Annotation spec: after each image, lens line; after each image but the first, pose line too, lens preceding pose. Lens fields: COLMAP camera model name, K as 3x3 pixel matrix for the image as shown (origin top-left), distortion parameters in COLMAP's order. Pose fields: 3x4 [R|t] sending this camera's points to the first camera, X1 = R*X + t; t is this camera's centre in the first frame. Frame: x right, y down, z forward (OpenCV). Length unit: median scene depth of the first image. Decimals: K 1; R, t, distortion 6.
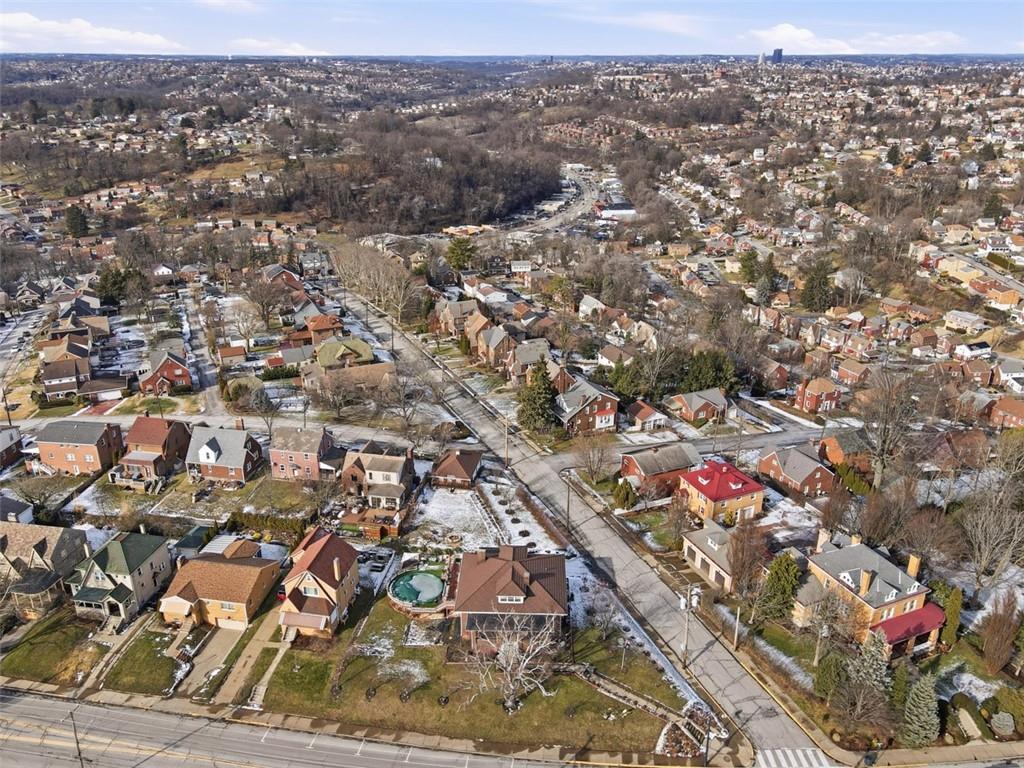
lens RADIAL K [[725.9, 0, 512.0], [0, 725.9, 384.0], [0, 0, 1]] dist [0.018548, -0.001957]
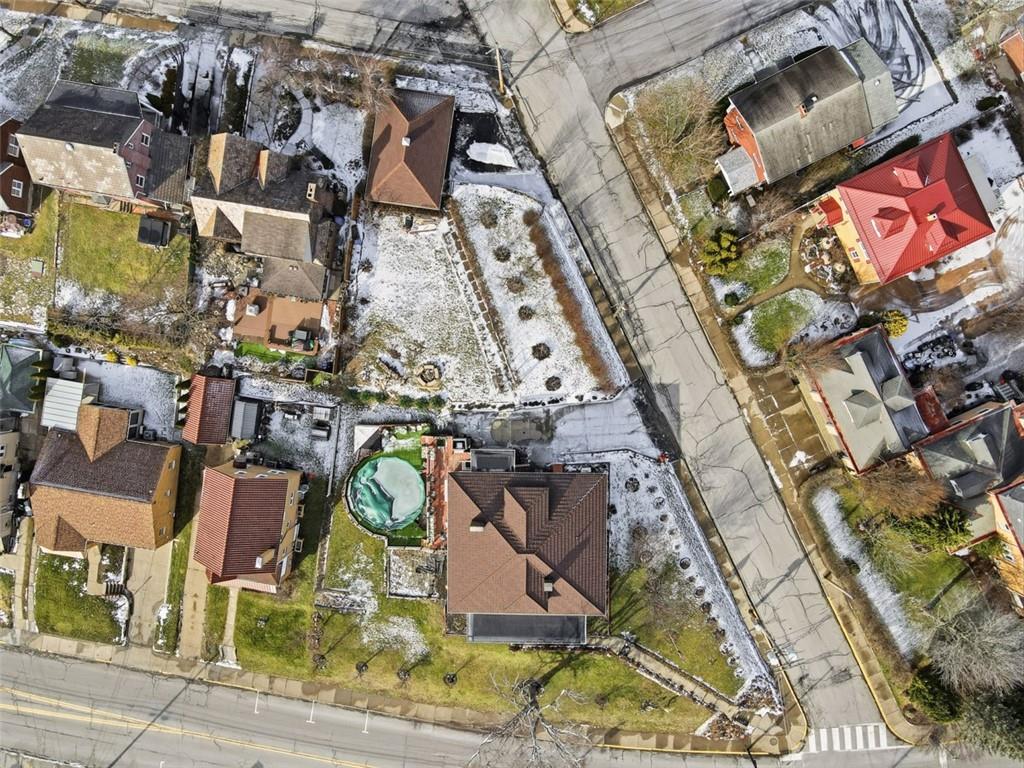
lens RADIAL K [[725.9, 0, 512.0], [0, 725.9, 384.0], [0, 0, 1]] dist [0.018548, -0.001957]
pose [[0.998738, -0.031349, -0.039248, 0.019151], [0.048177, 0.376663, 0.925097, -0.433278], [-0.014217, -0.925820, 0.377698, 0.931298]]
